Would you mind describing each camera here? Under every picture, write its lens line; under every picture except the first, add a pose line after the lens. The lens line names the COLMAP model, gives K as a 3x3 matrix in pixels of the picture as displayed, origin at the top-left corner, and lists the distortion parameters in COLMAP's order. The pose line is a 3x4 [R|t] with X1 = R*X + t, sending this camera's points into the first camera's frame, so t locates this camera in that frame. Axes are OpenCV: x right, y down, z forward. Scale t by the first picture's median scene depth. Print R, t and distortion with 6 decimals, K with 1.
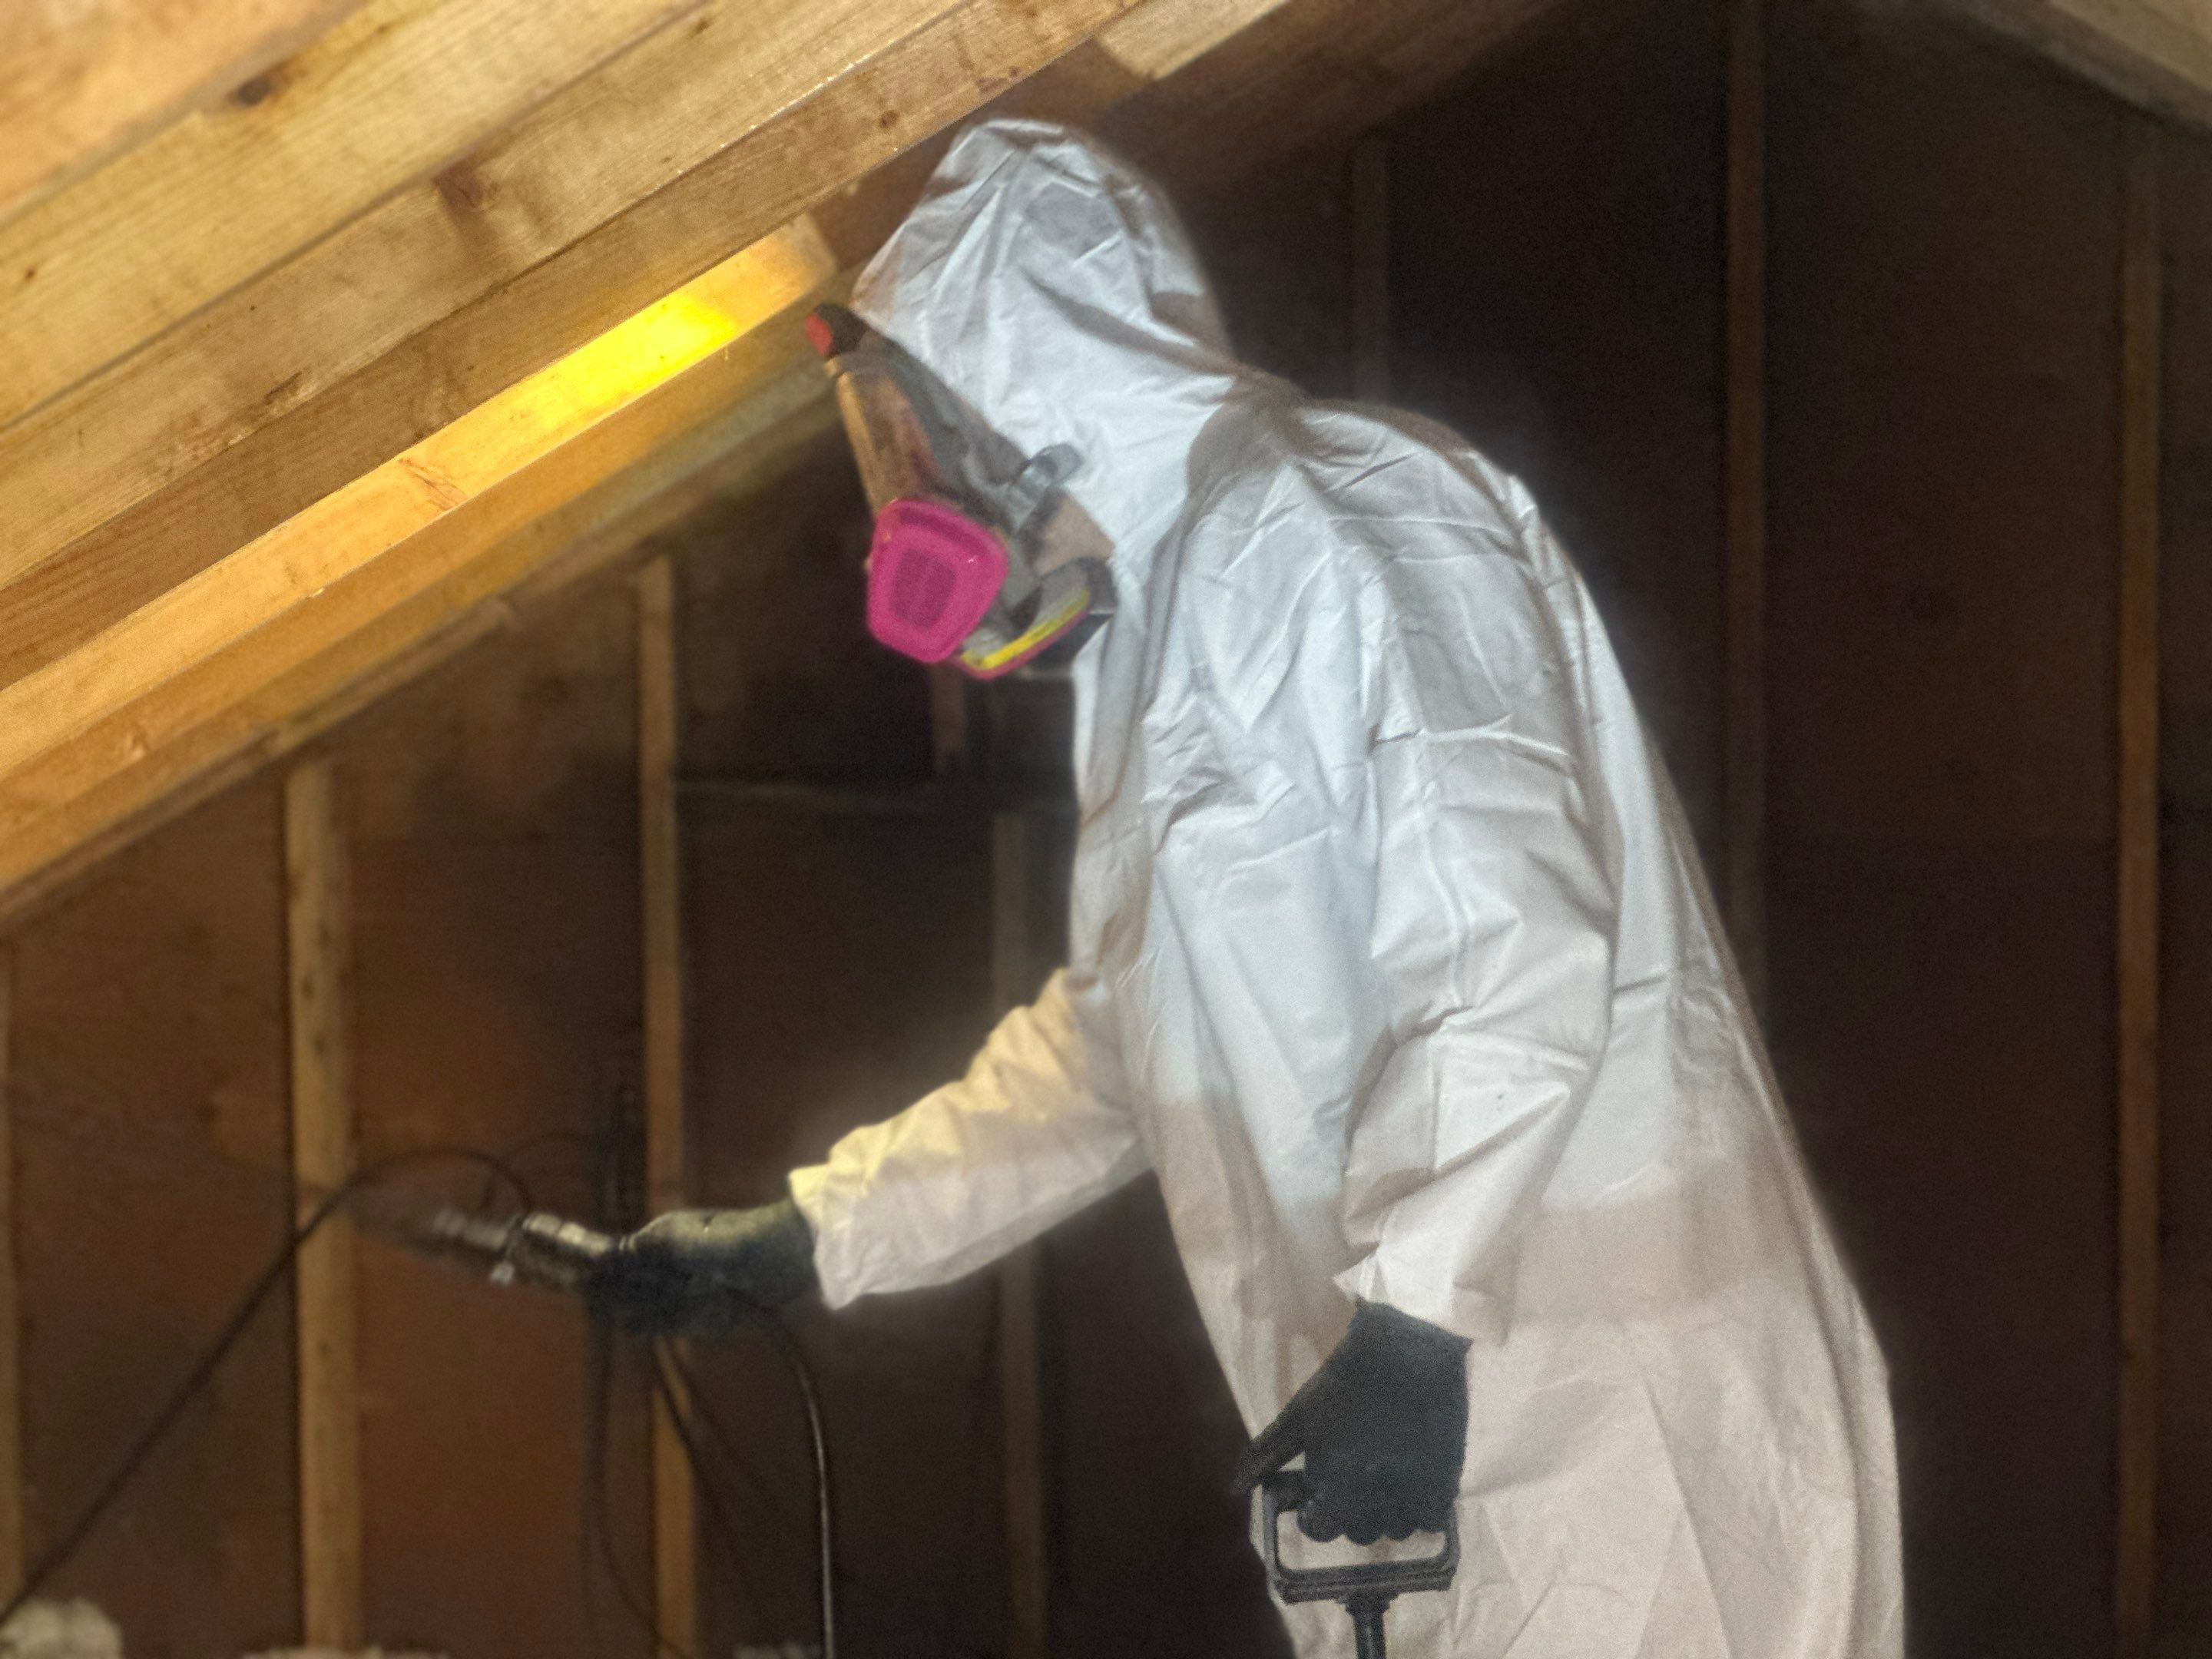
lens RADIAL K [[5310.9, 0, 1106.0], [0, 5310.9, 829.5], [0, 0, 1]] dist [-0.040695, 5.274276]
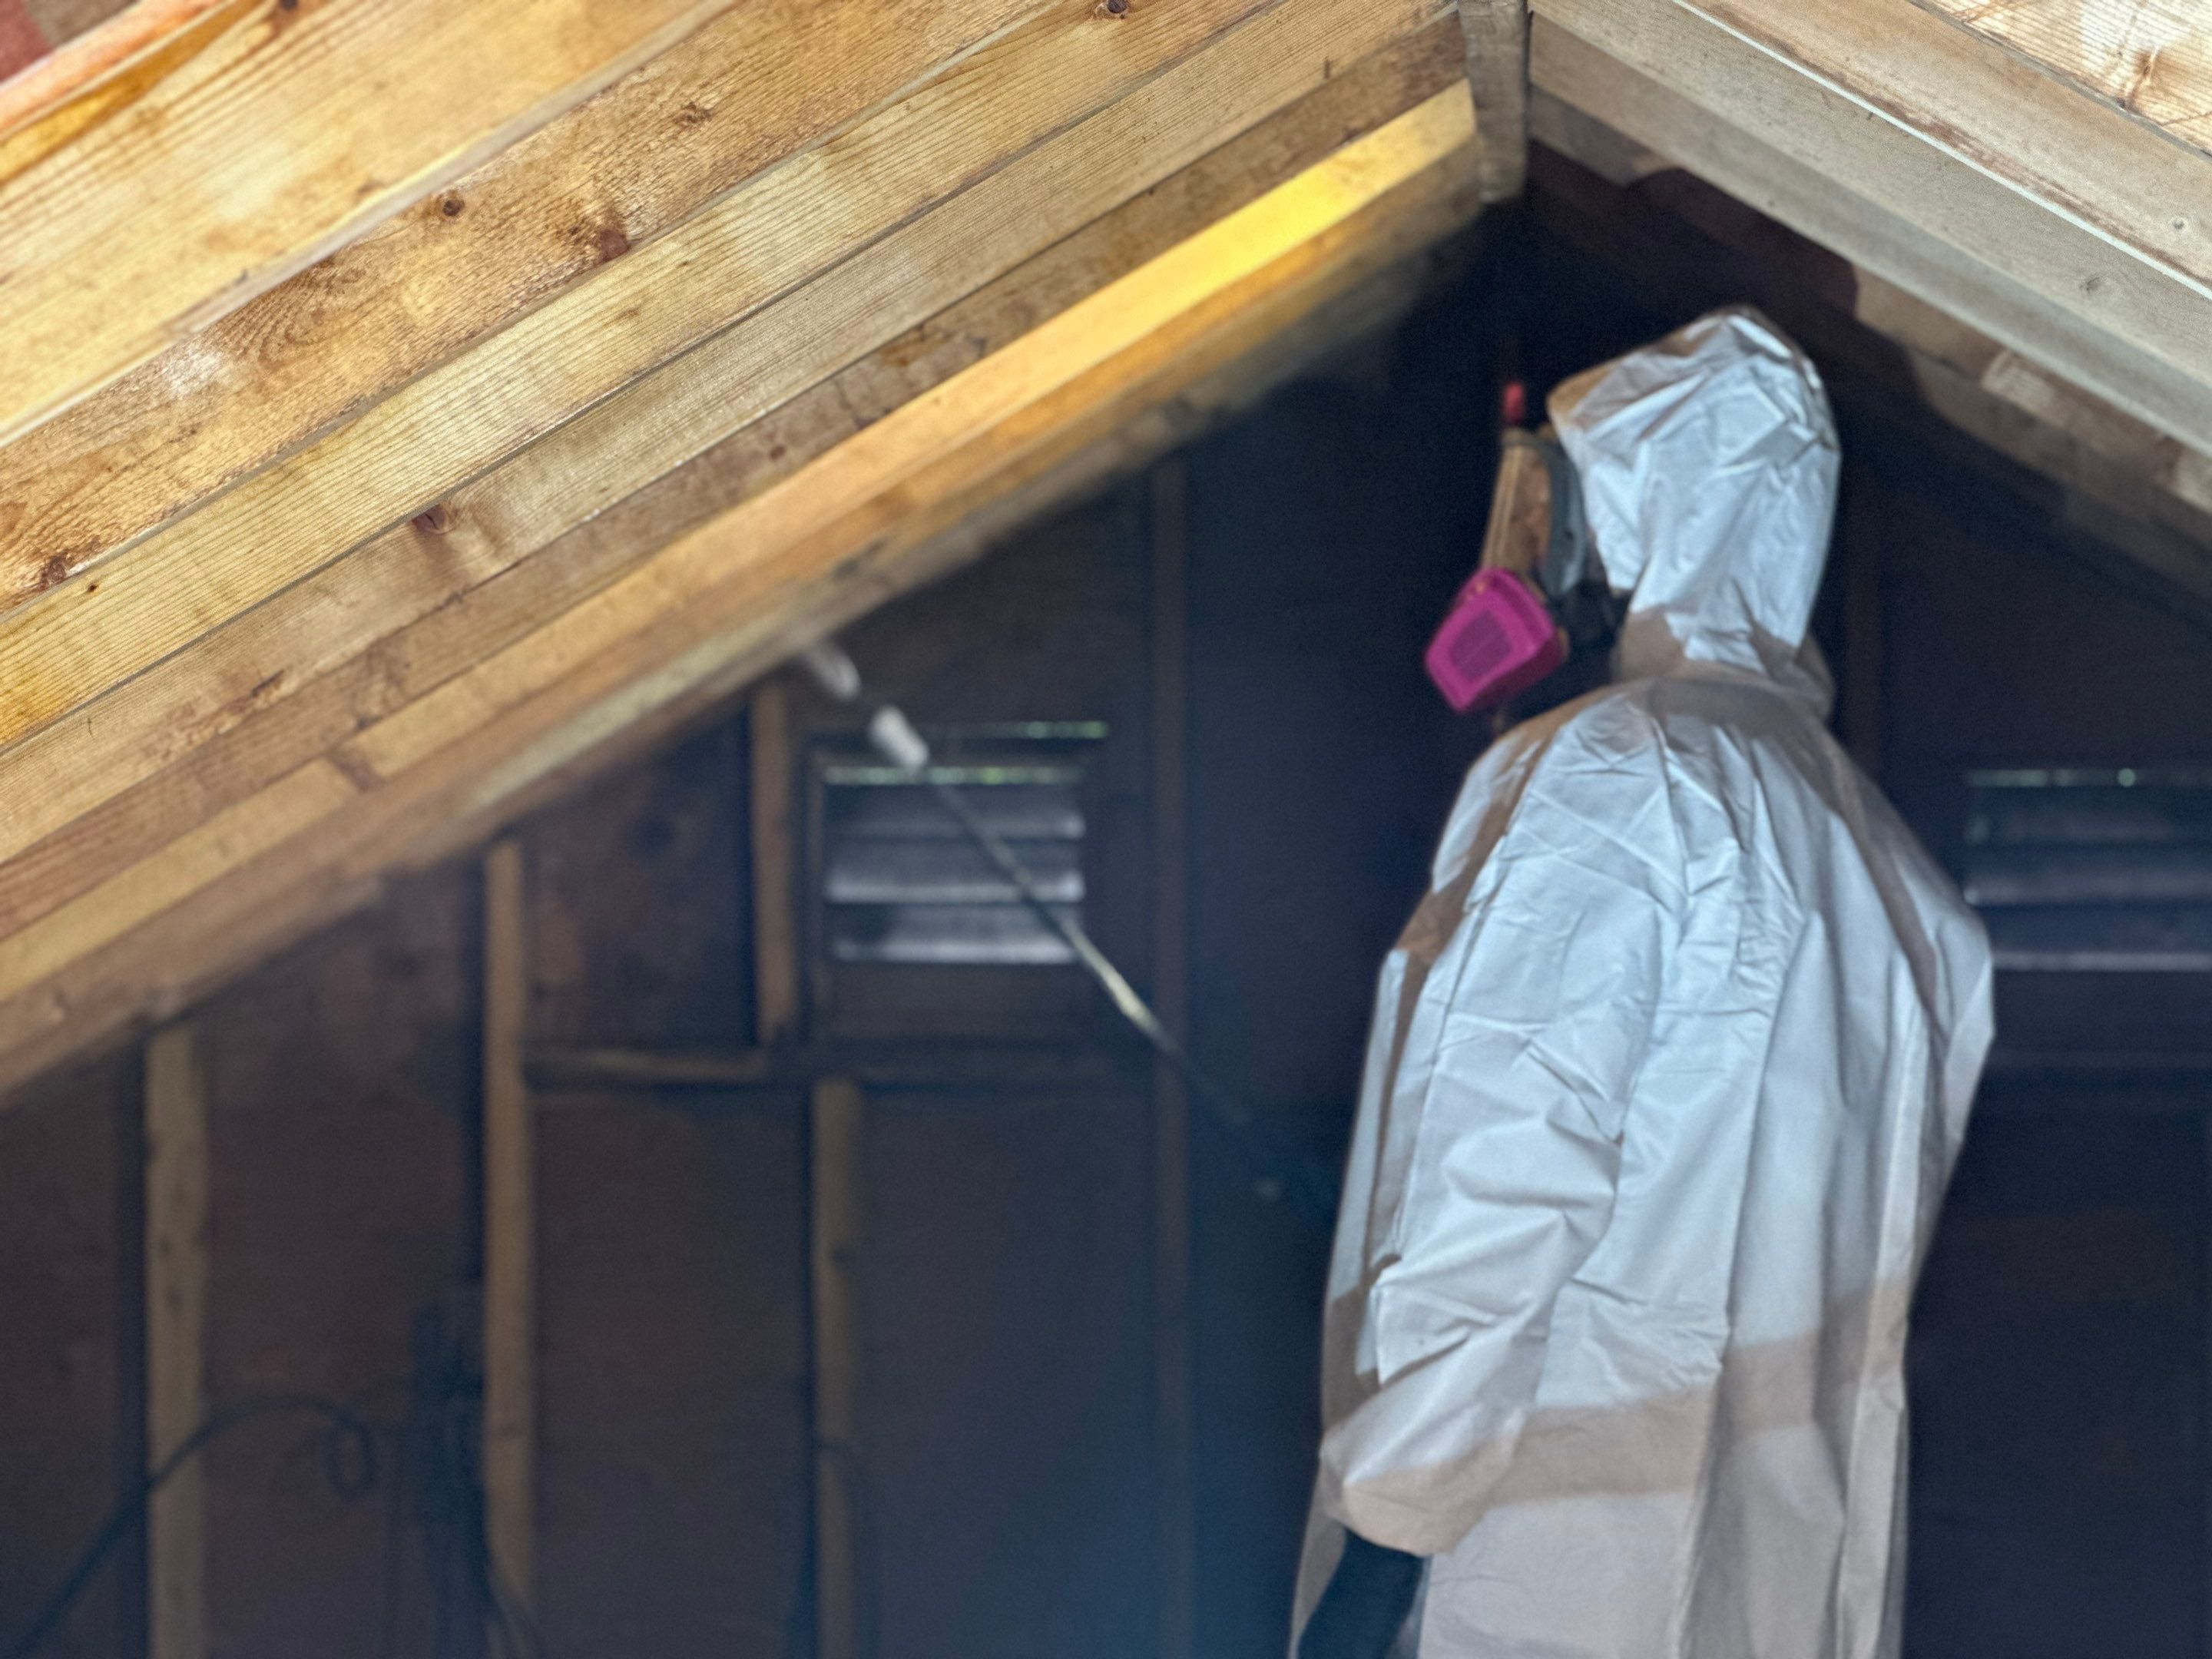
lens RADIAL K [[5310.9, 0, 1106.0], [0, 5310.9, 829.5], [0, 0, 1]] dist [-0.040695, 5.274276]
pose [[0.998949, 0.004193, 0.045644, -0.025103], [-0.001616, 0.998410, -0.056350, 0.014128], [-0.045807, 0.056217, 0.997367, -0.163703]]
